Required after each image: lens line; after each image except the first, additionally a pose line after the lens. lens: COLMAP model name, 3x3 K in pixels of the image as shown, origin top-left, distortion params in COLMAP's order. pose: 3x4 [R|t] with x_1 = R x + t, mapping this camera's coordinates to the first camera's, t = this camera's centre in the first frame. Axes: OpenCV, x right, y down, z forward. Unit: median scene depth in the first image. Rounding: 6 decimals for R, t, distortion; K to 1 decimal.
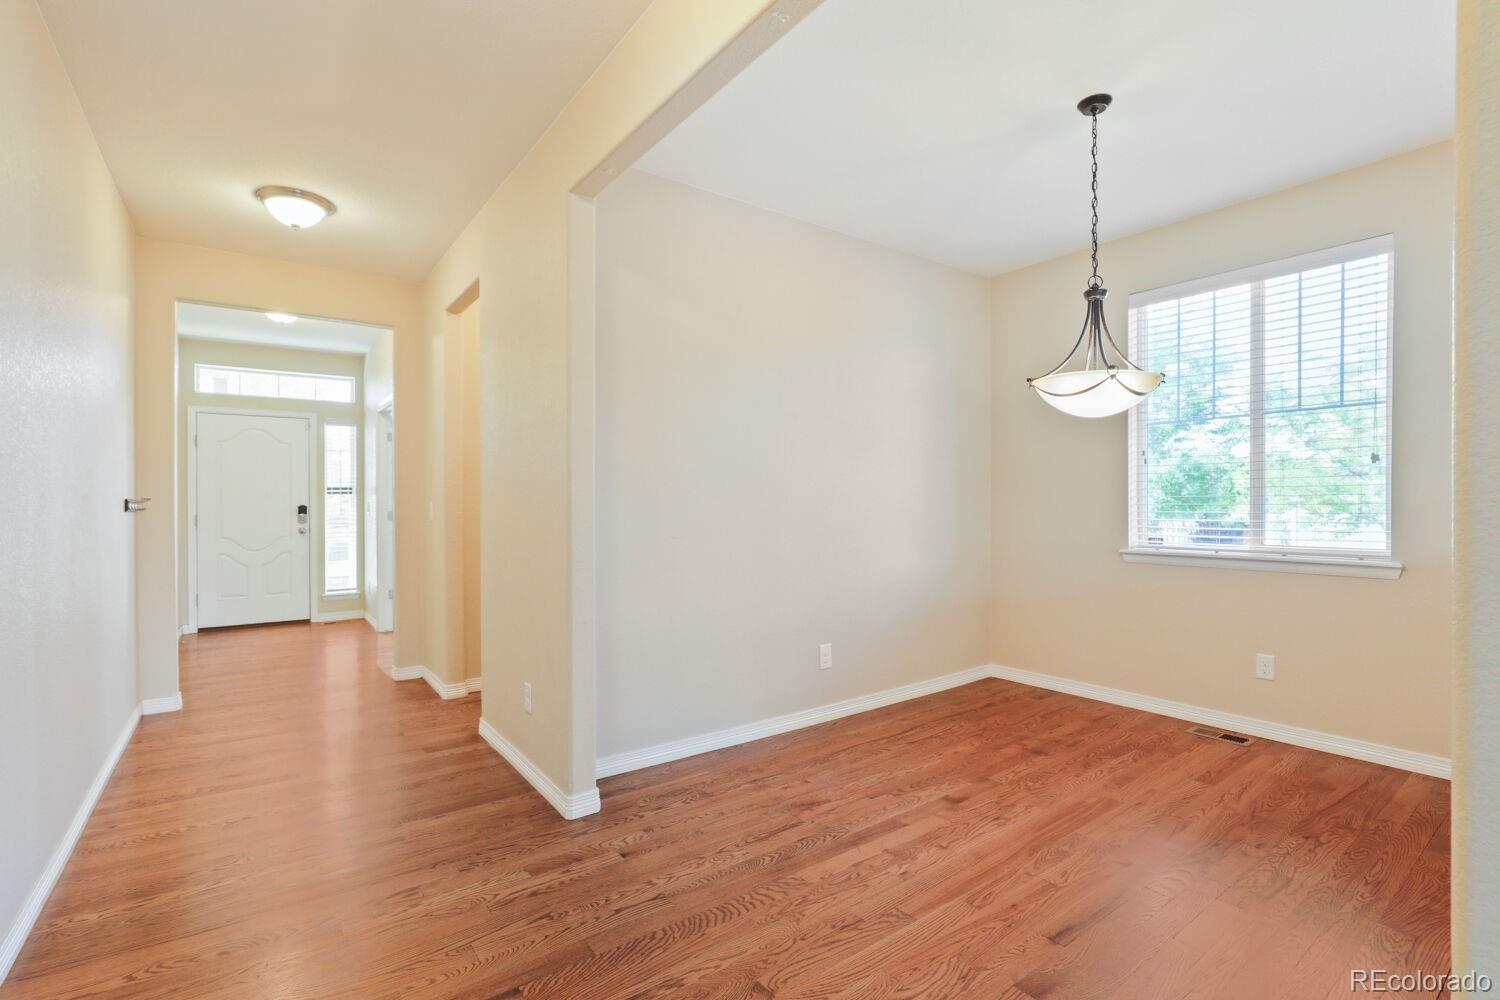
lens RADIAL K [[670.1, 0, 750.0], [0, 670.1, 500.0], [0, 0, 1]] dist [-0.000059, 0.000211]
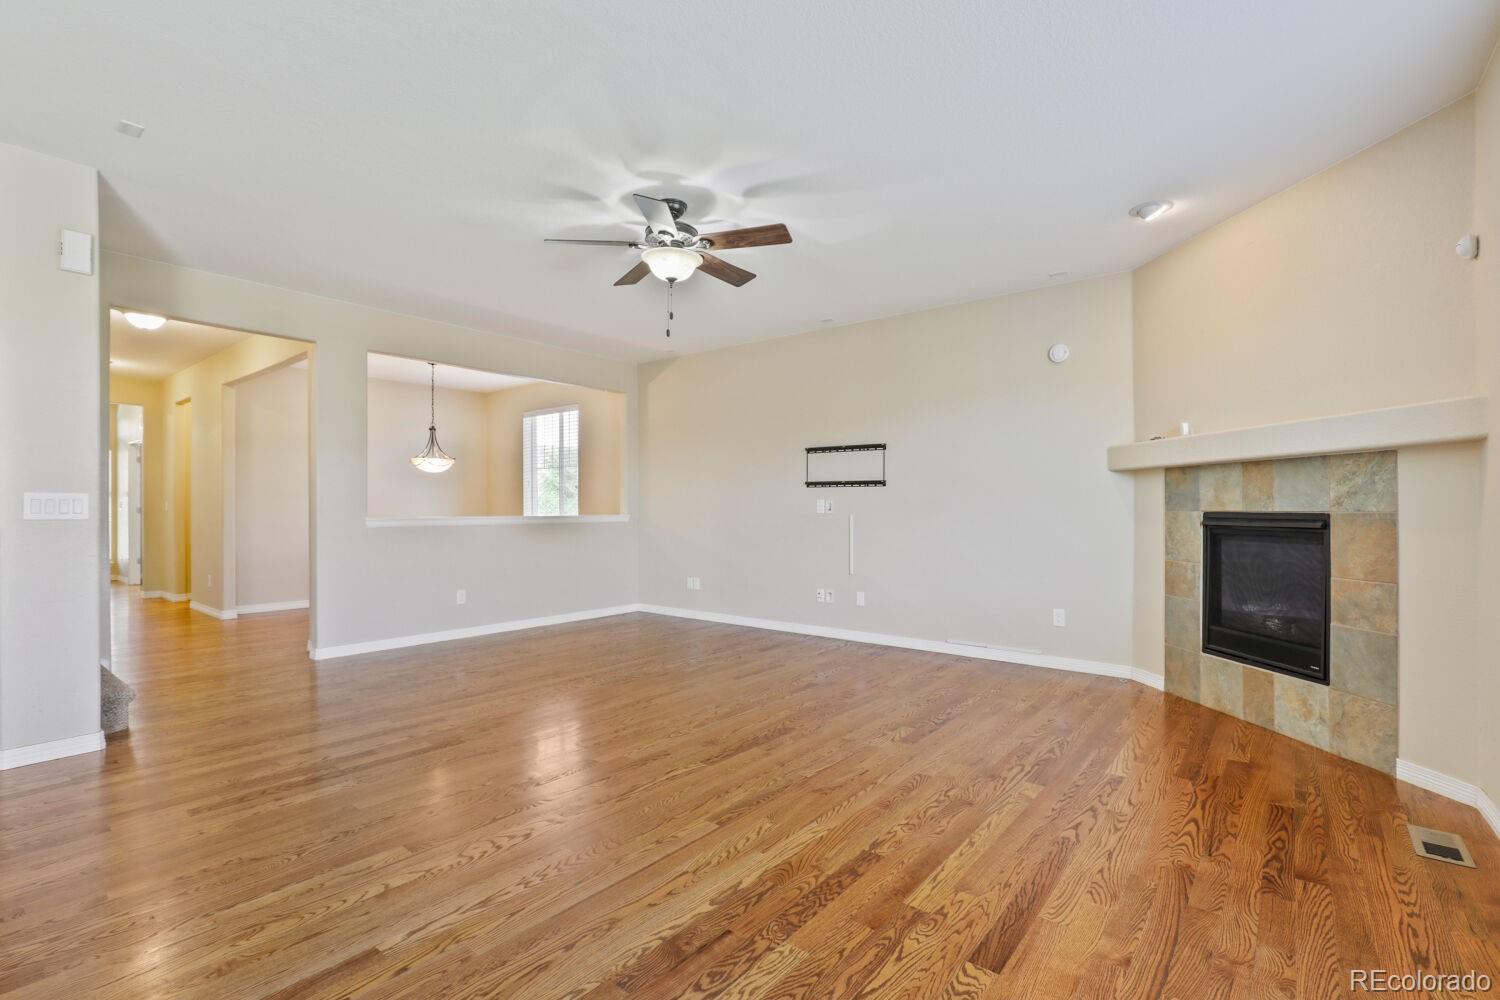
lens RADIAL K [[725.2, 0, 734.5], [0, 725.2, 501.2], [0, 0, 1]] dist [-0.004962, -0.000531]
pose [[0.975932, 0.005210, 0.218011, 0.840864], [-0.005377, 0.999986, 0.000177, -0.010849], [-0.218007, -0.001345, 0.975946, -1.738849]]
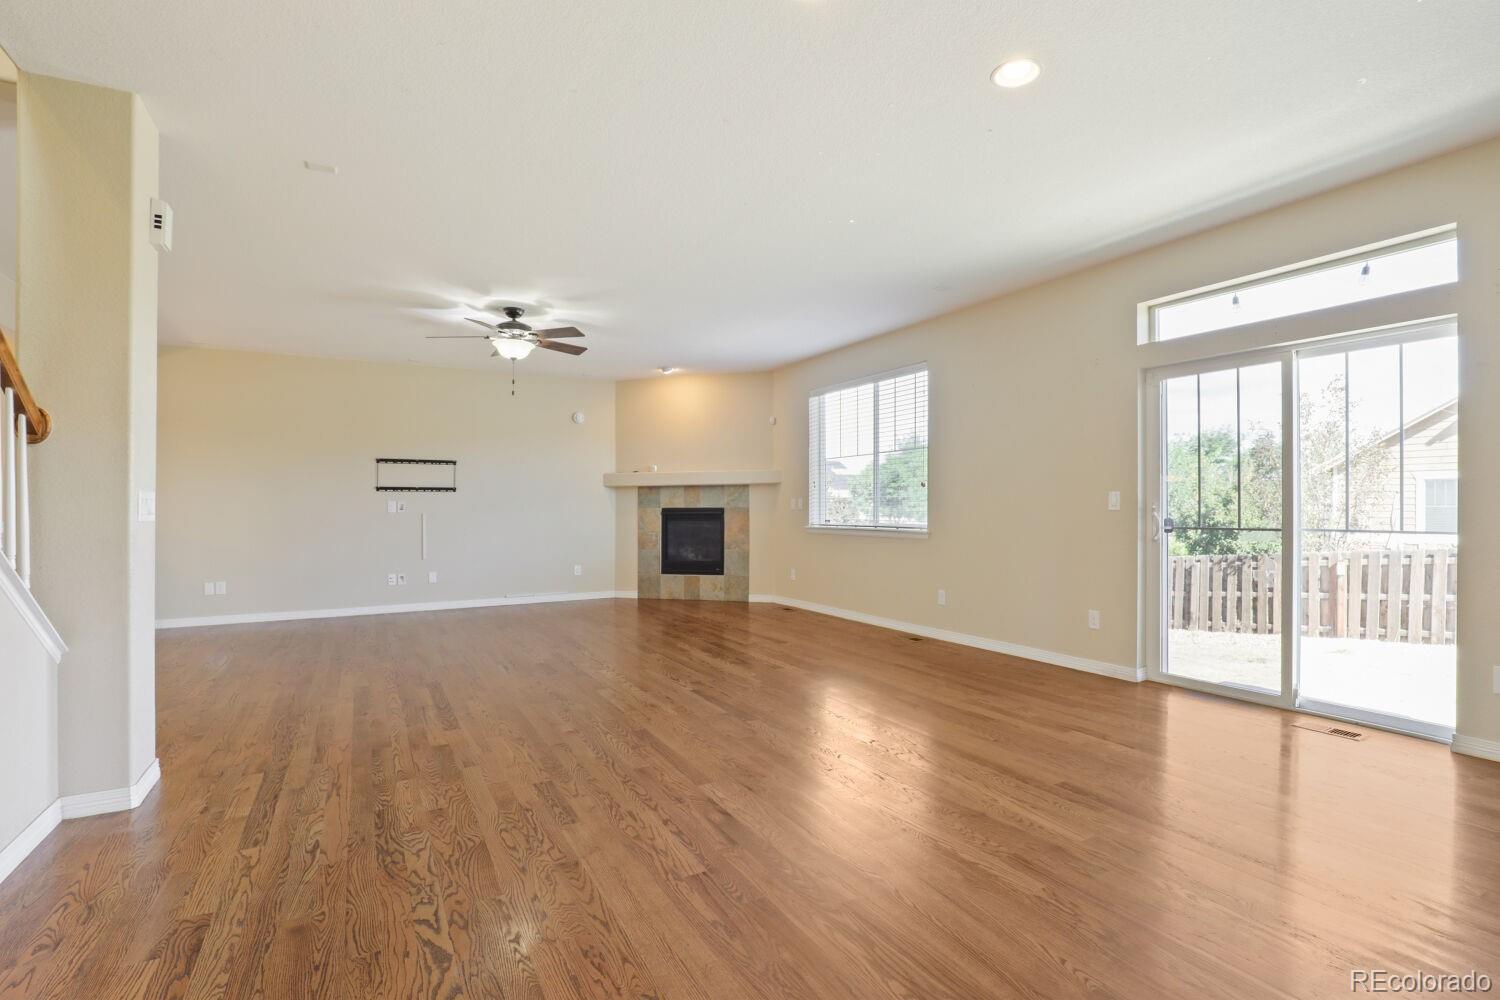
lens RADIAL K [[718.3, 0, 780.4], [0, 718.3, 501.2], [0, 0, 1]] dist [-0.000366, -0.000003]
pose [[0.117117, 0.007943, 0.993086, -0.618449], [-0.003318, 0.999966, -0.007607, -0.003848], [-0.993113, -0.002404, 0.117139, -1.451094]]
